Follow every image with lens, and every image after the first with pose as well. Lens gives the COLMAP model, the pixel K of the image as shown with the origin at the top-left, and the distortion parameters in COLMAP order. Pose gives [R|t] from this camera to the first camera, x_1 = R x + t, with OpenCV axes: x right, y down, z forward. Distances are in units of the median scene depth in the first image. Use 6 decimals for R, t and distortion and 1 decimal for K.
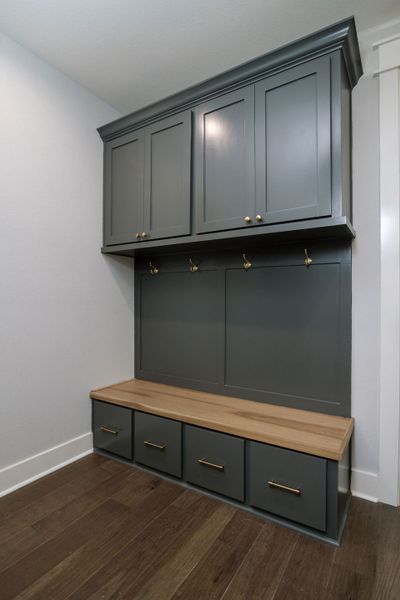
lens RADIAL K [[297.4, 0, 201.7], [0, 297.4, 300.1], [0, 0, 1]] dist [-0.000682, 0.000107]
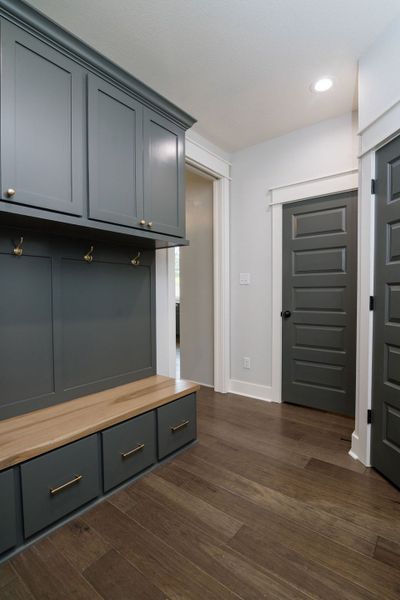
lens RADIAL K [[319.0, 0, 185.4], [0, 319.0, 301.0], [0, 0, 1]] dist [-0.004347, -0.000623]
pose [[0.130890, -0.026874, 0.991033, -0.960473], [0.004706, 0.999638, 0.026486, -0.001702], [-0.991386, 0.001197, 0.130969, 0.622184]]
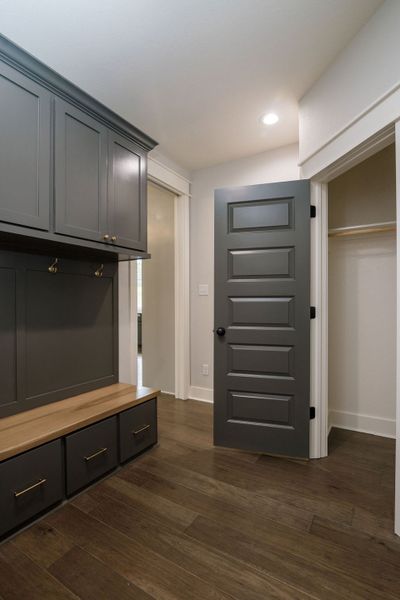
lens RADIAL K [[319.0, 0, 185.4], [0, 319.0, 301.0], [0, 0, 1]] dist [-0.004347, -0.000623]
pose [[0.014093, 0.004474, 0.999891, -1.051035], [0.002060, 0.999988, -0.004503, -0.004052], [-0.999899, 0.002123, 0.014084, 0.605992]]
